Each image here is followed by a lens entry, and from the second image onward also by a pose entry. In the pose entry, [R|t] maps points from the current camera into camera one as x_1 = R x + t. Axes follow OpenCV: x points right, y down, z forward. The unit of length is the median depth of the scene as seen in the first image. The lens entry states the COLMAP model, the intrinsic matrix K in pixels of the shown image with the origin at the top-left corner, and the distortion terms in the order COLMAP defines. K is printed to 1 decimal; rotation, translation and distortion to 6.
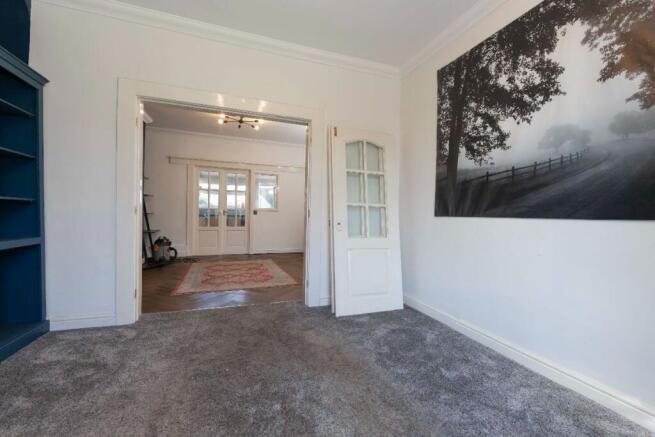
lens RADIAL K [[276.8, 0, 331.8], [0, 276.8, 222.9], [0, 0, 1]] dist [-0.011714, -0.000098]
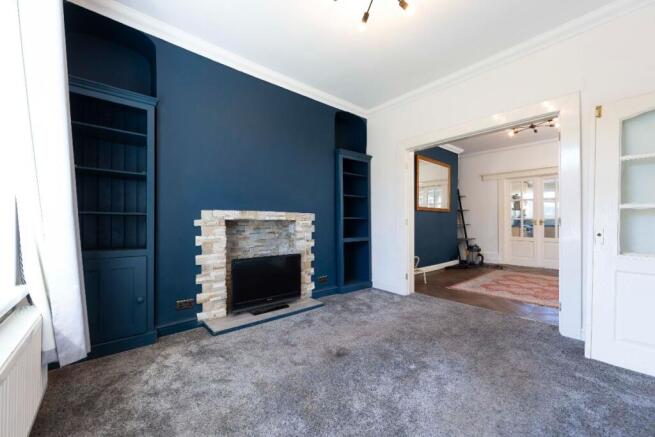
lens RADIAL K [[256.9, 0, 328.5], [0, 256.9, 223.0], [0, 0, 1]] dist [-0.009751, -0.000402]
pose [[0.326182, -0.019495, -0.945106, 0.462711], [-0.020033, 0.999420, -0.027529, 0.005576], [0.945095, 0.027912, 0.325602, 0.100798]]
